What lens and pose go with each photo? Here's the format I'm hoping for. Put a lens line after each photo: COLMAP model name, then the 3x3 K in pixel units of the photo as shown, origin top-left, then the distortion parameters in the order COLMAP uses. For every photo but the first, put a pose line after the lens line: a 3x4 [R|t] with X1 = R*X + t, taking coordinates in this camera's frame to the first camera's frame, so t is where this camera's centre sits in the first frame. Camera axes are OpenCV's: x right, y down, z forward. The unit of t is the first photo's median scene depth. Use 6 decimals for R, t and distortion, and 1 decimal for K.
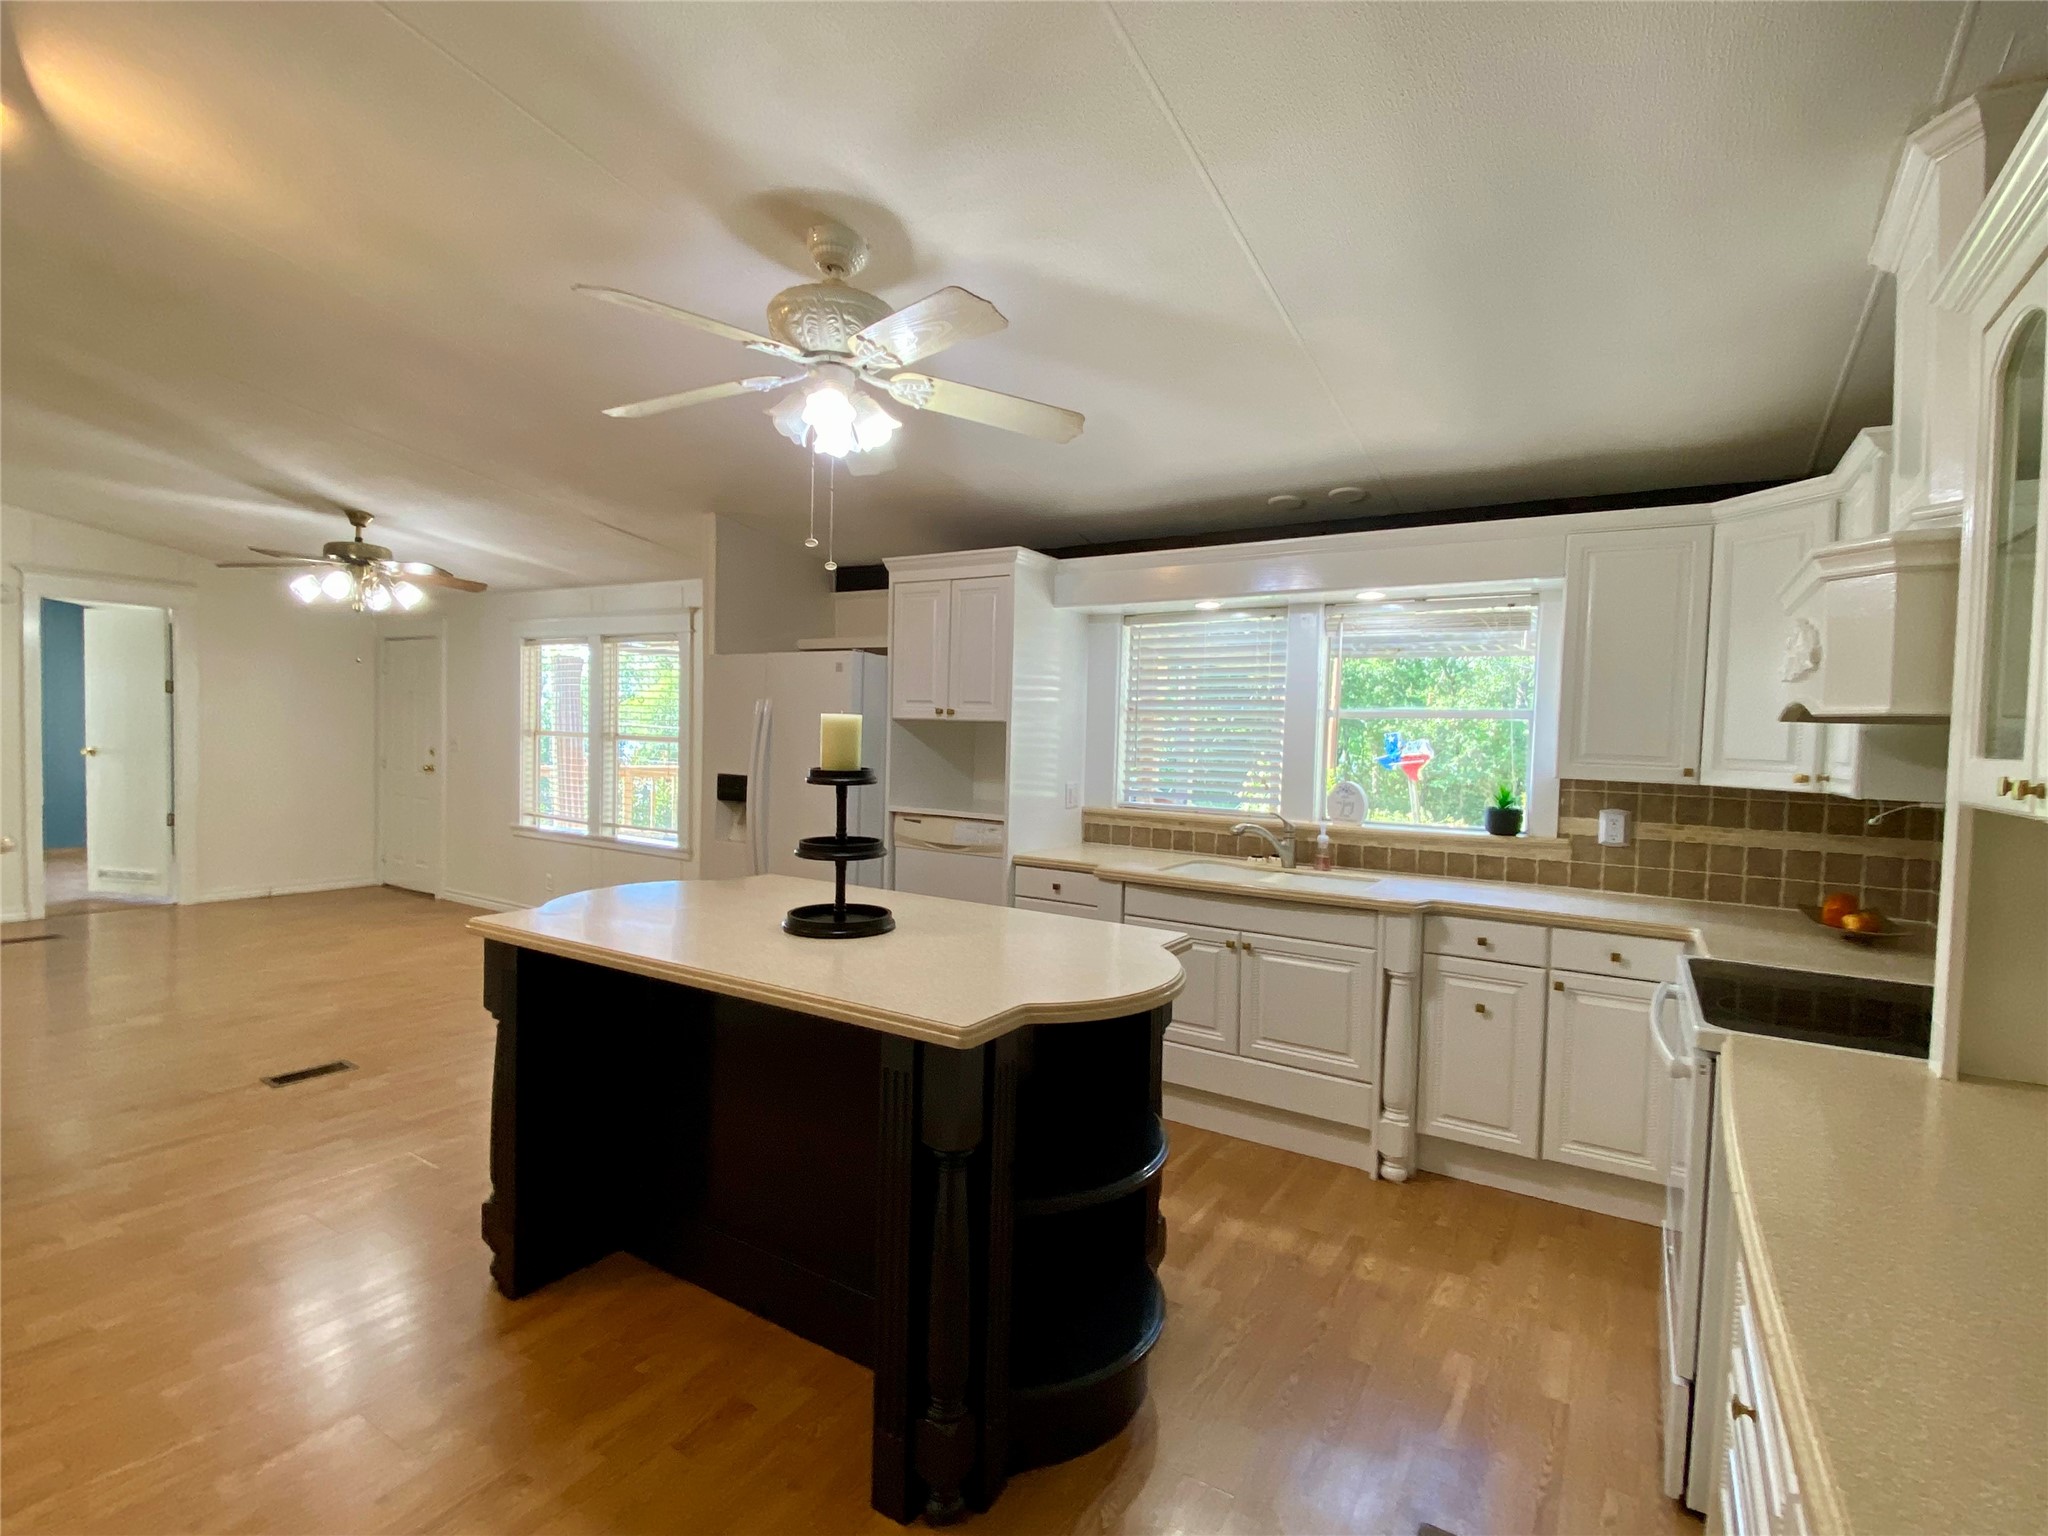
lens RADIAL K [[985.5, 0, 1024.0], [0, 985.5, 768.0], [0, 0, 1]] dist [0.030937, -0.000079]
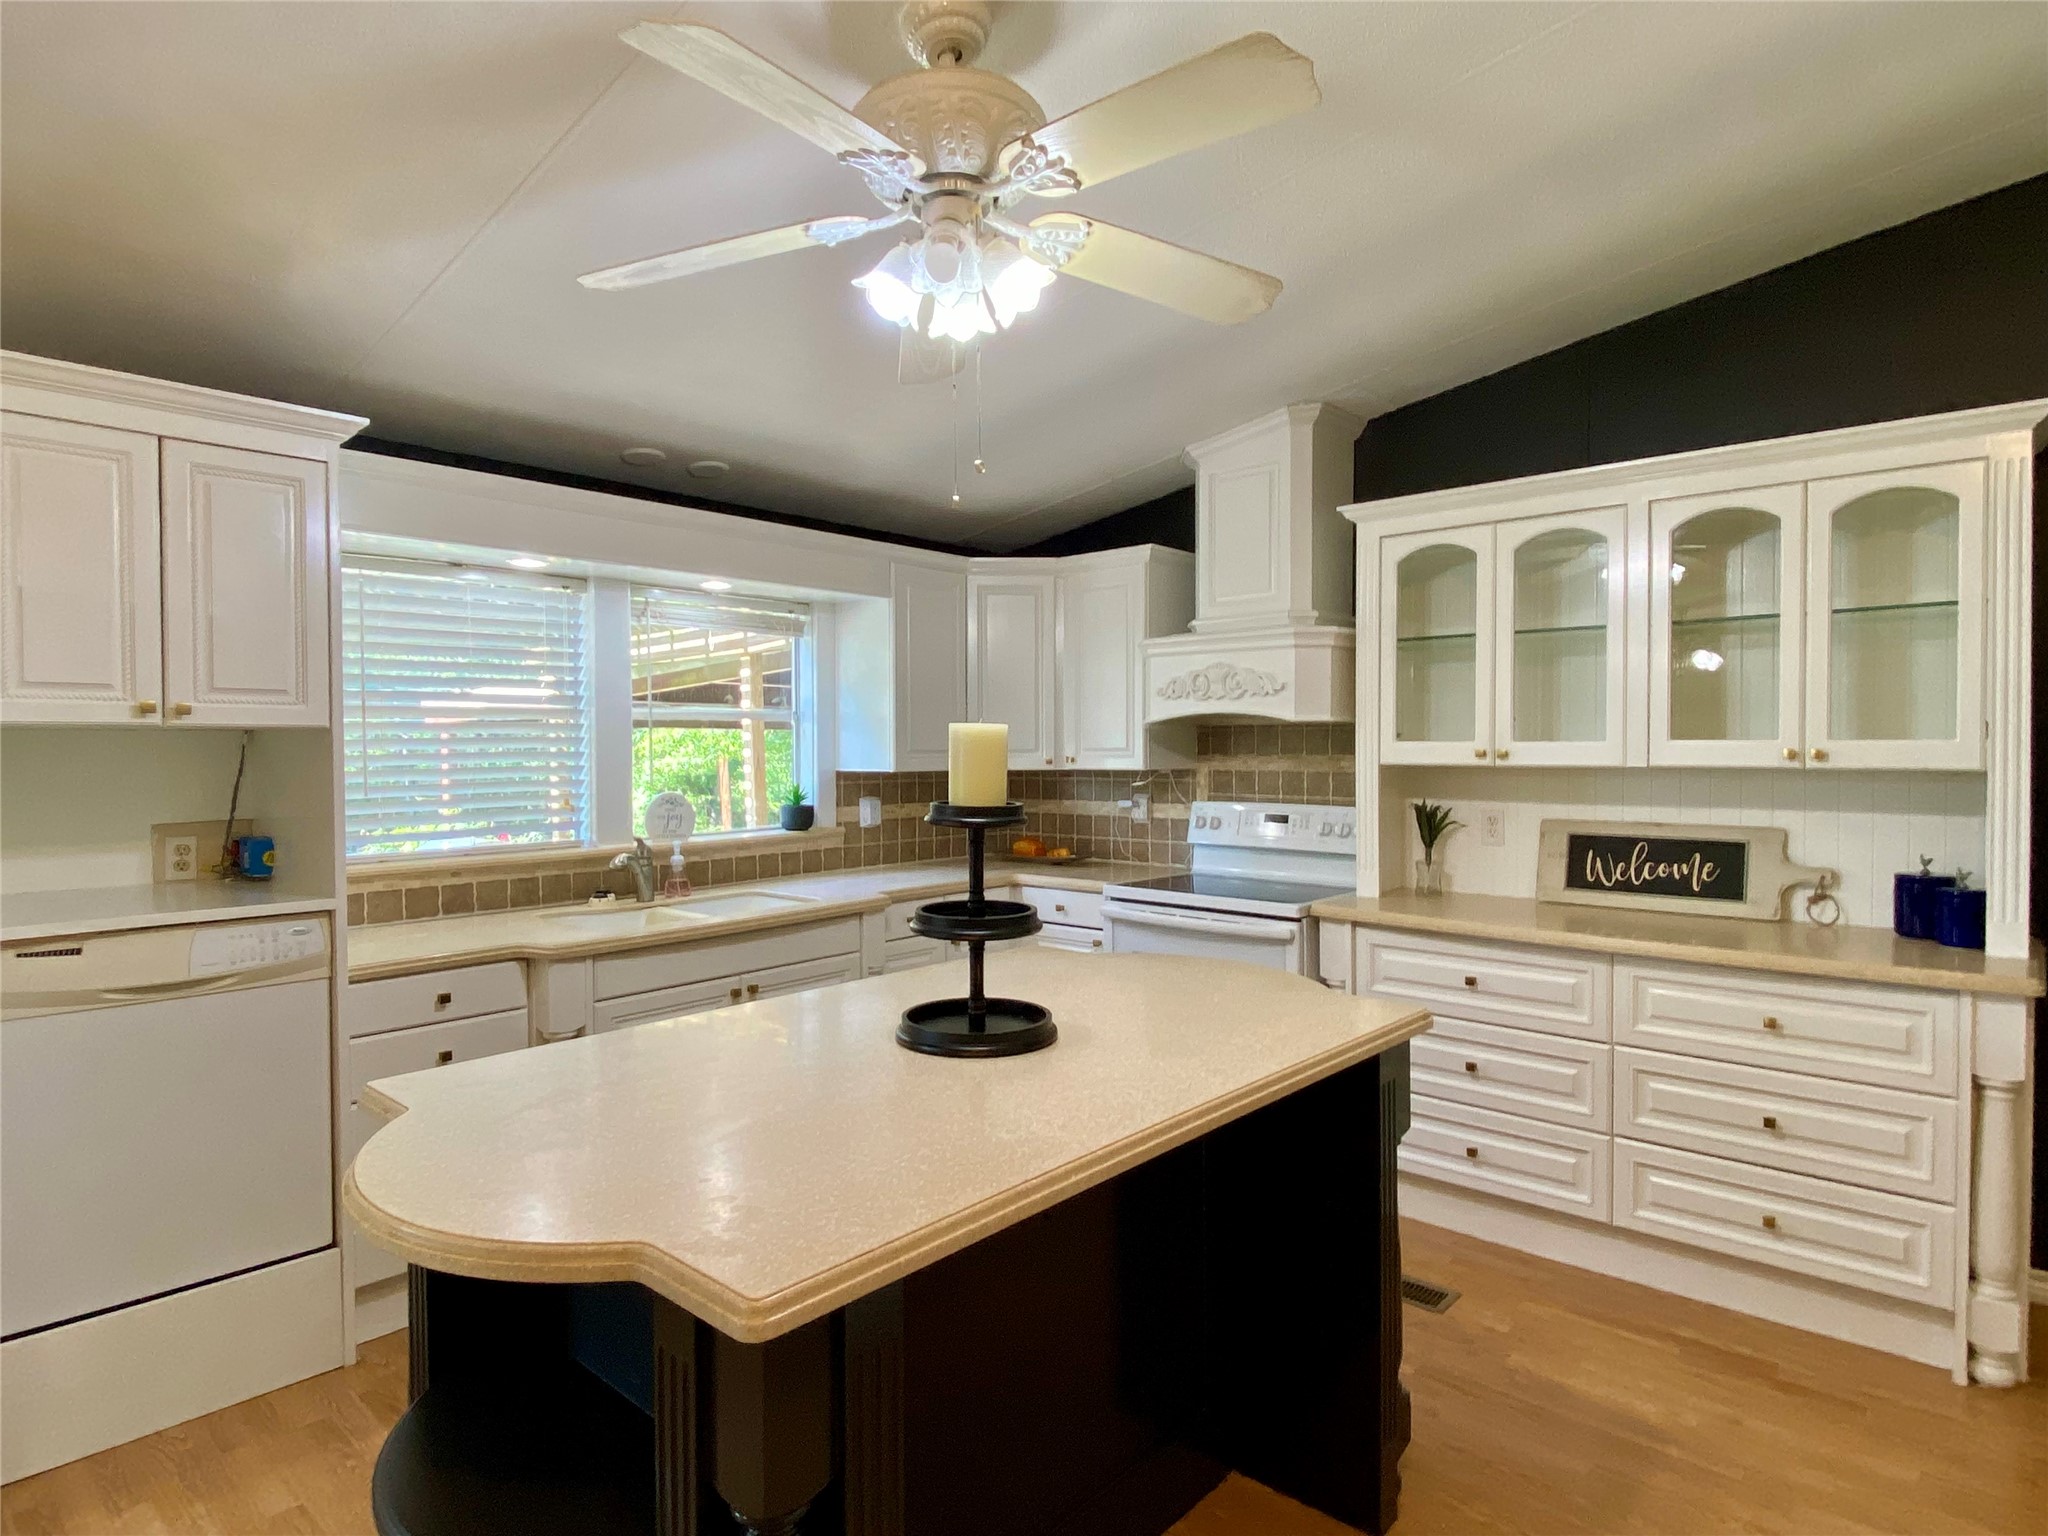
lens RADIAL K [[1113.3, 0, 1024.0], [0, 1113.3, 768.0], [0, 0, 1]] dist [0.001416, -0.000074]
pose [[0.148633, -0.049967, 0.987629, -0.641637], [0.042312, 0.998129, 0.044130, -0.040324], [-0.987987, 0.035230, 0.150469, 0.586507]]
